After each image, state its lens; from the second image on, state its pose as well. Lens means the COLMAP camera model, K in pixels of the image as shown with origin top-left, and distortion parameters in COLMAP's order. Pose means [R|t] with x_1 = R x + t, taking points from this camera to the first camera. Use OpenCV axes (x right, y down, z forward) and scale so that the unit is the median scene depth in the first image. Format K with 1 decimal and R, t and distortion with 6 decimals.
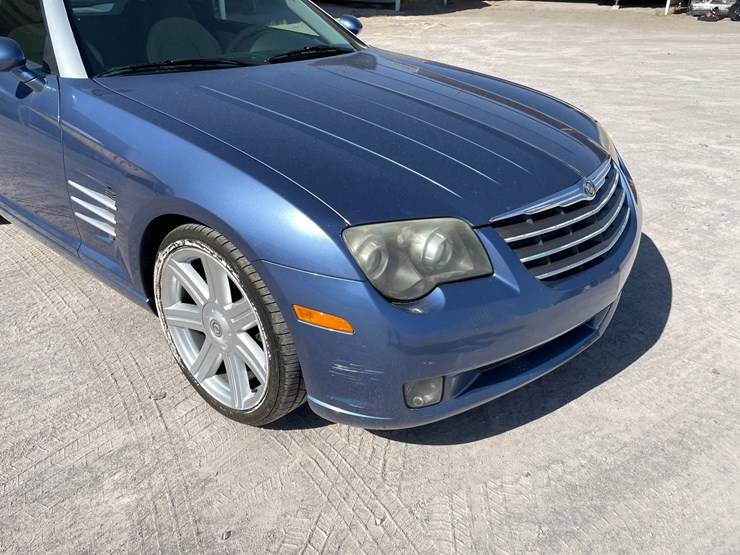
lens RADIAL K [[581.5, 0, 362.4], [0, 581.5, 266.2], [0, 0, 1]] dist [0.087455, -0.115693]
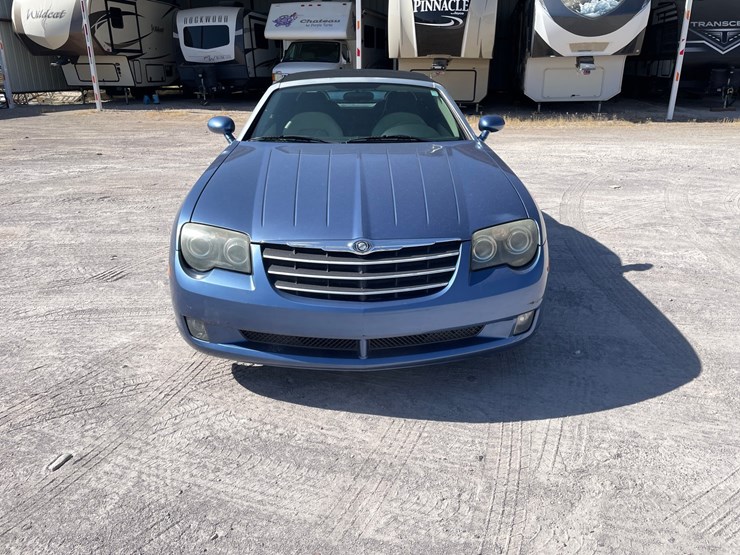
lens RADIAL K [[559.2, 0, 374.8], [0, 559.2, 266.0], [0, 0, 1]] dist [0.088689, -0.113951]
pose [[0.682871, 0.232340, -0.692607, 1.211168], [-0.318665, 0.947860, 0.003782, -0.096677], [0.657373, 0.218127, 0.721305, 0.101345]]
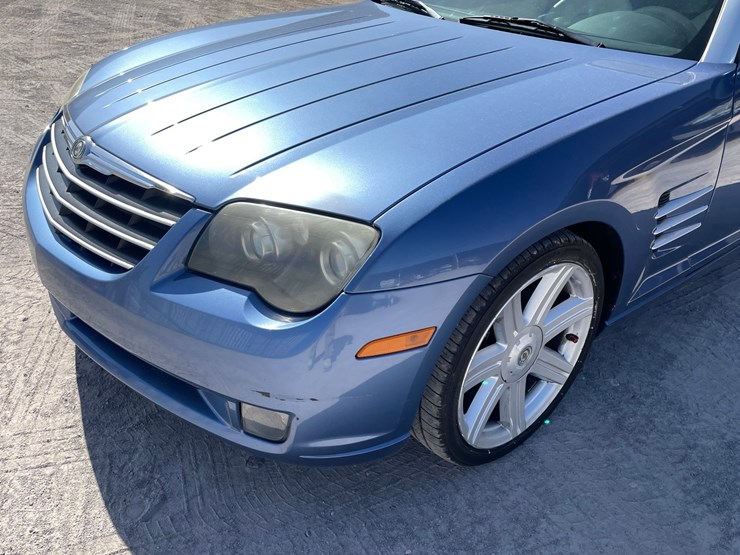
lens RADIAL K [[600.1, 0, 370.0], [0, 600.1, 277.5], [0, 0, 1]] dist [0.122806, -0.154089]
pose [[-0.162959, 0.472669, -0.866042, 1.053392], [-0.496333, 0.719346, 0.485999, -0.570746], [0.852700, 0.509043, 0.117377, 1.239374]]
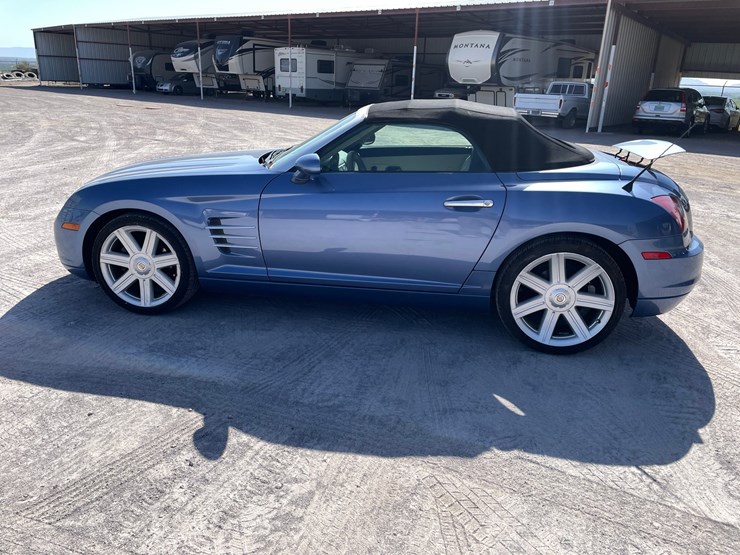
lens RADIAL K [[559.2, 0, 374.8], [0, 559.2, 266.0], [0, 0, 1]] dist [0.088689, -0.113951]
pose [[-0.843256, 0.124548, -0.522883, 0.694464], [-0.279870, 0.728782, 0.624940, -1.572917], [0.458902, 0.673324, -0.579693, 2.983144]]
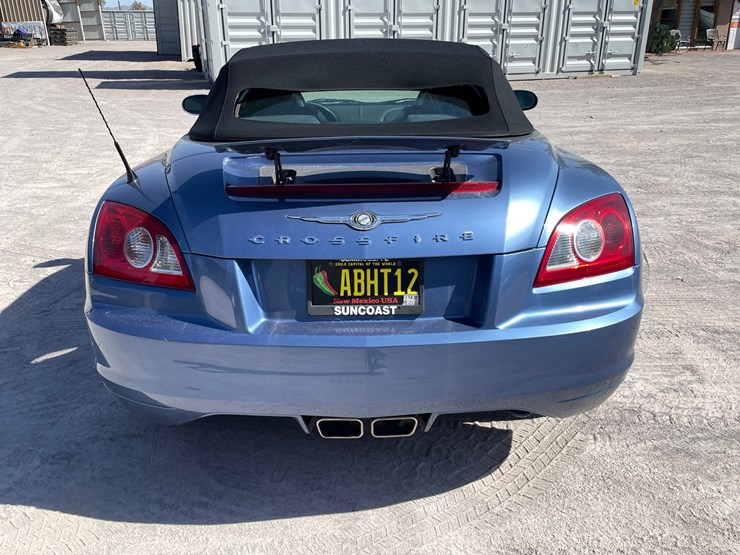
lens RADIAL K [[615.4, 0, 361.8], [0, 615.4, 276.8], [0, 0, 1]] dist [0.087328, -0.112404]
pose [[-0.662826, -0.278656, 0.694991, -1.845843], [0.340410, 0.714566, 0.611160, -1.338974], [-0.666921, 0.641674, -0.378776, 2.486728]]
